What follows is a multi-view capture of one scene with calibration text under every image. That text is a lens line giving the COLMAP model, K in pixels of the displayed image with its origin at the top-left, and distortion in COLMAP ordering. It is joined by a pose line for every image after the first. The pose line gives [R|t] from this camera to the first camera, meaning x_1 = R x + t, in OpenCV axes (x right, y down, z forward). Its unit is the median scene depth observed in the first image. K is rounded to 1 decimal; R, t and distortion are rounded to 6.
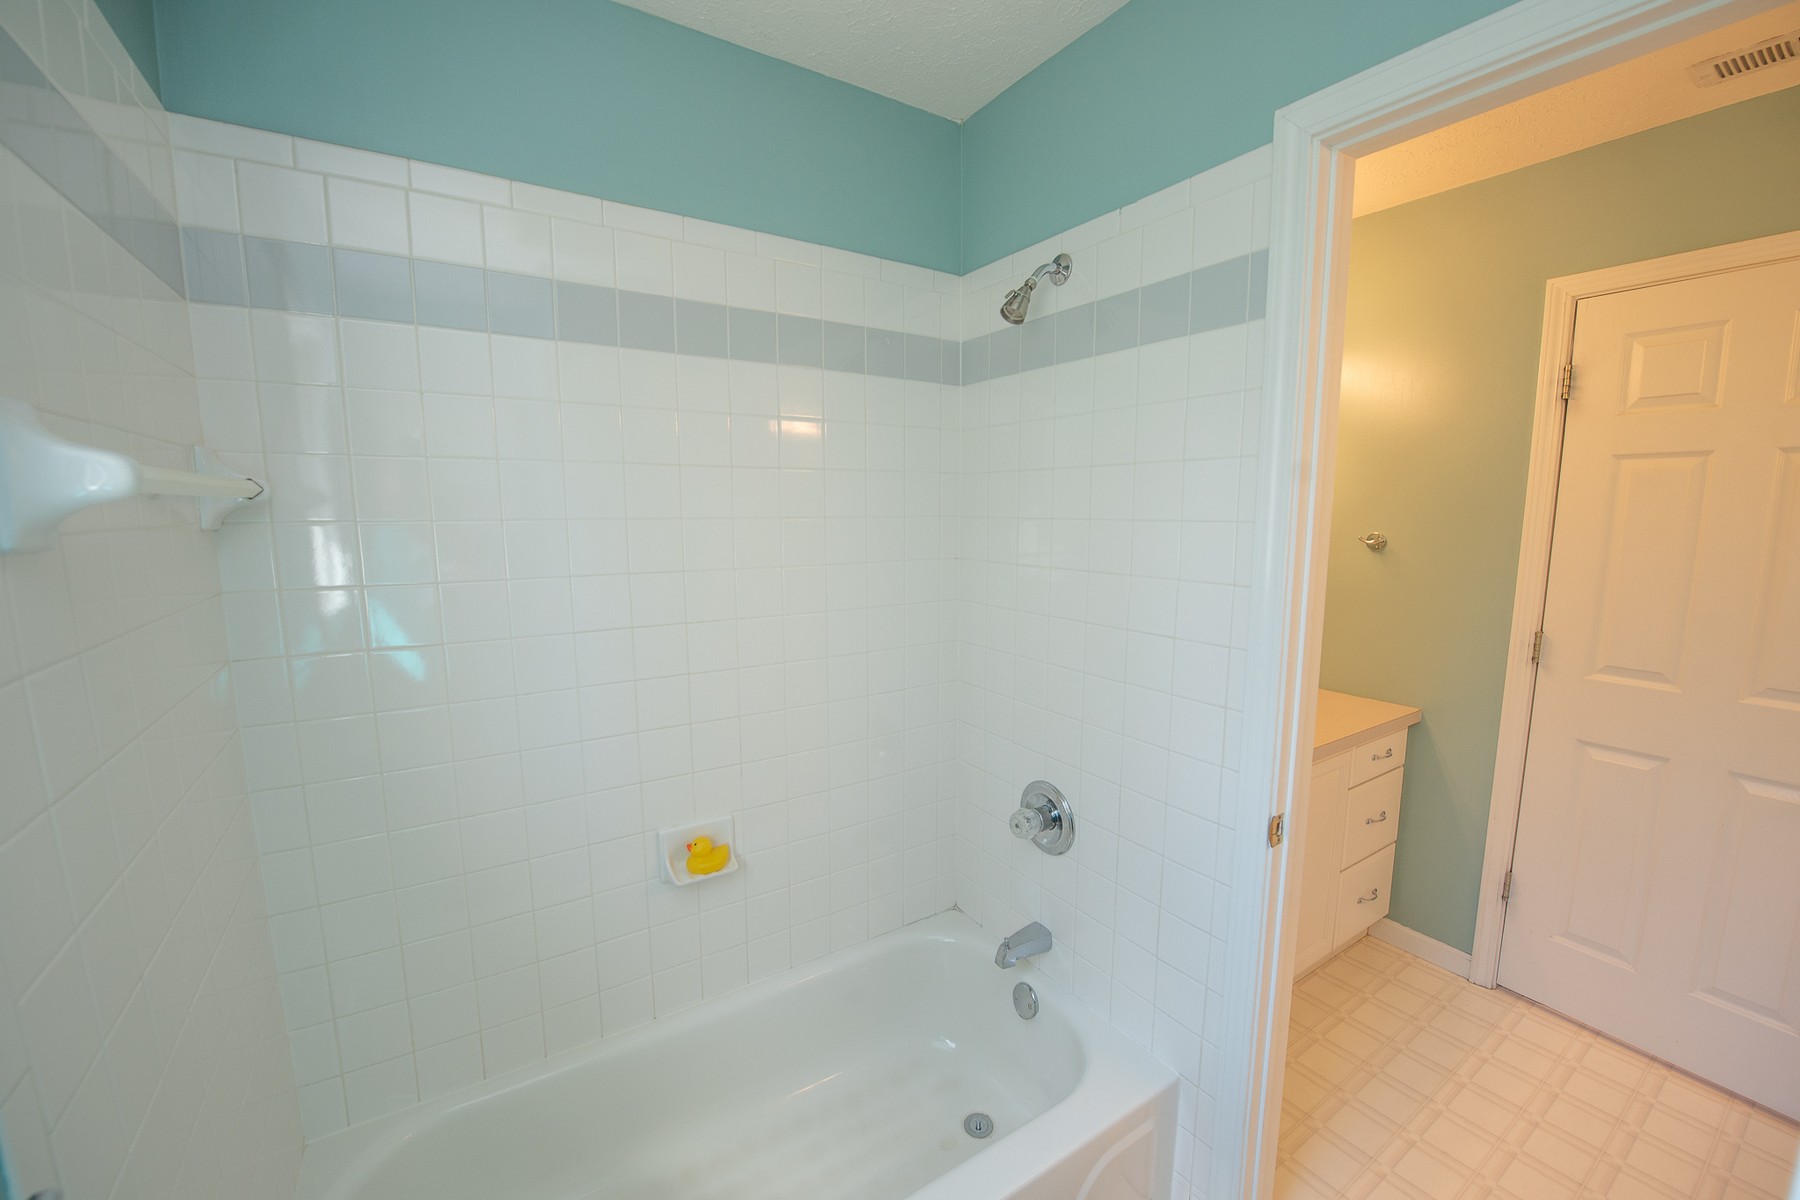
lens RADIAL K [[714.3, 0, 896.1], [0, 714.3, 605.0], [0, 0, 1]] dist [-0.017940, -0.002346]
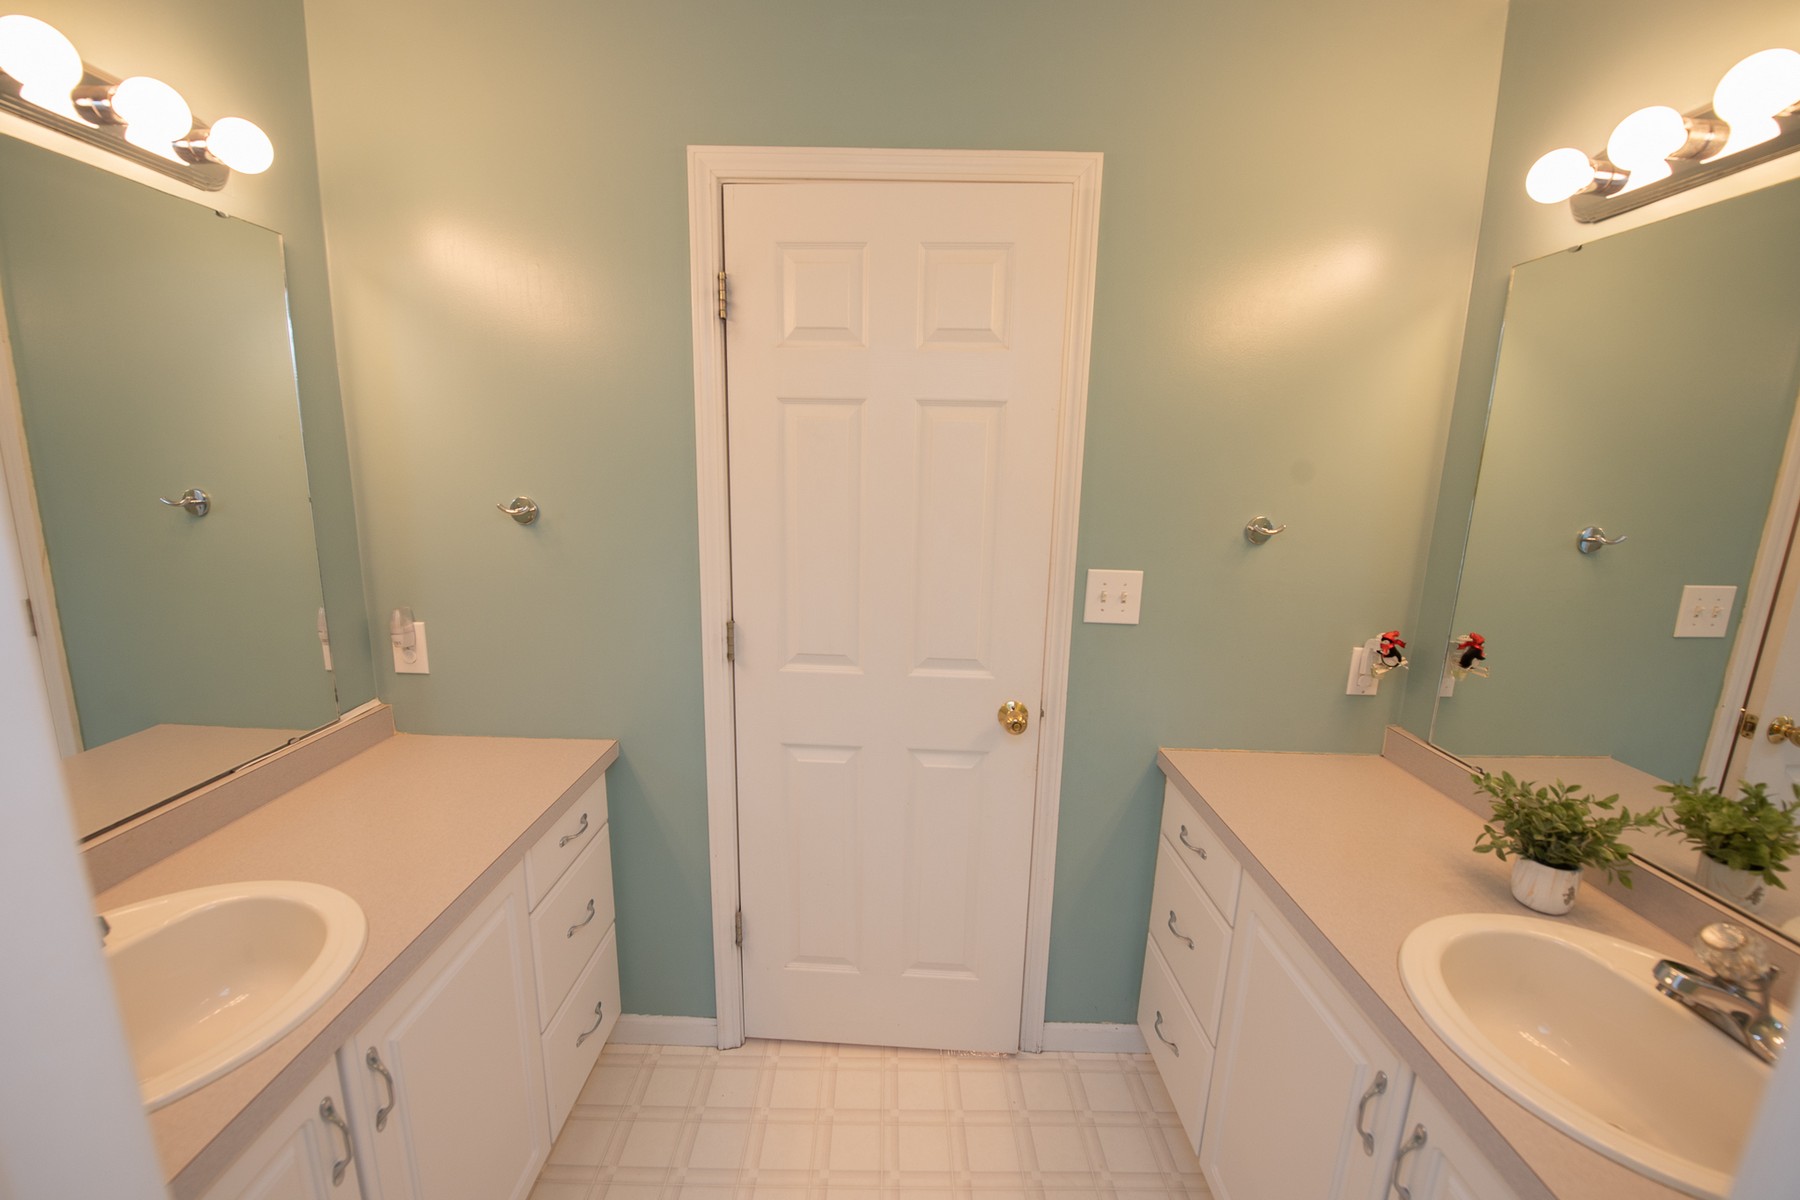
lens RADIAL K [[714.3, 0, 888.9], [0, 714.3, 608.1], [0, 0, 1]] dist [-0.017940, -0.002346]
pose [[0.548915, -0.155095, 0.821363, 0.366000], [0.089778, 0.987890, 0.126542, -0.064259], [-0.831043, 0.004279, 0.556192, 0.416177]]
